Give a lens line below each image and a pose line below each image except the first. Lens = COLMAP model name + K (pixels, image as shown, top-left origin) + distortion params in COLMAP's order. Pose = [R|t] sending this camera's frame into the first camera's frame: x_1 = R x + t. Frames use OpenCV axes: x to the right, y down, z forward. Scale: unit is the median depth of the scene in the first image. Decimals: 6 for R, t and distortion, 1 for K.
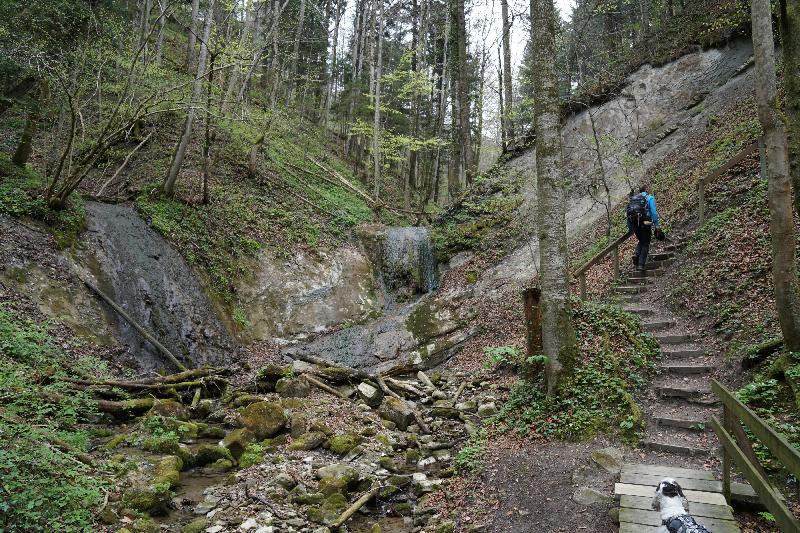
lens RADIAL K [[569.6, 0, 400.1], [0, 569.6, 260.2], [0, 0, 1]] dist [-0.133204, 0.105608]
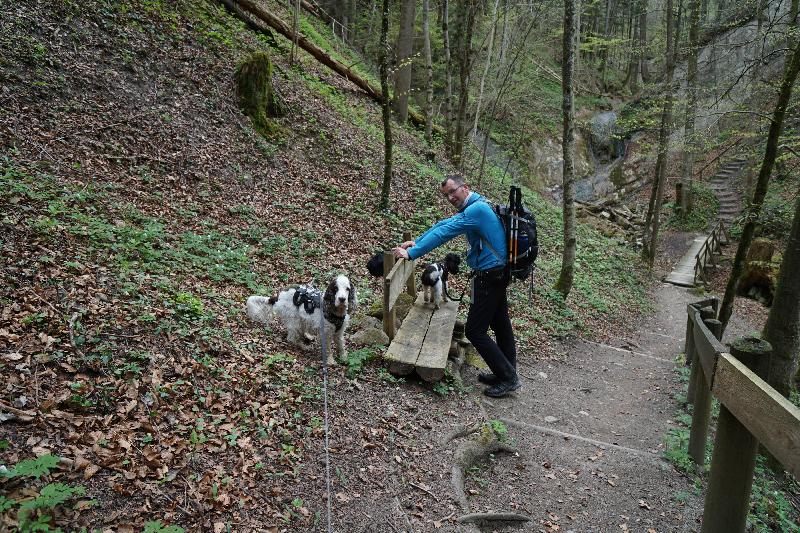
lens RADIAL K [[569.6, 0, 397.9], [0, 569.6, 268.1], [0, 0, 1]] dist [-0.133204, 0.105608]
pose [[0.972155, 0.013644, -0.233941, -0.319896], [0.065769, 0.942293, 0.328265, -0.357996], [0.224920, -0.334510, 0.915158, -1.321153]]
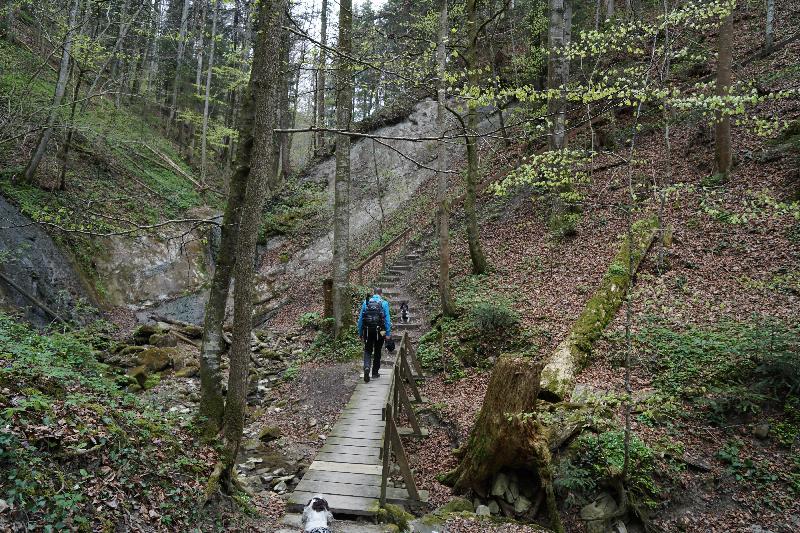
lens RADIAL K [[569.6, 0, 402.6], [0, 569.6, 258.8], [0, 0, 1]] dist [-0.133204, 0.105608]
pose [[0.938864, 0.031449, 0.342848, -0.091253], [-0.051685, 0.997409, 0.050042, -0.067377], [-0.340386, -0.064703, 0.938057, -0.422493]]
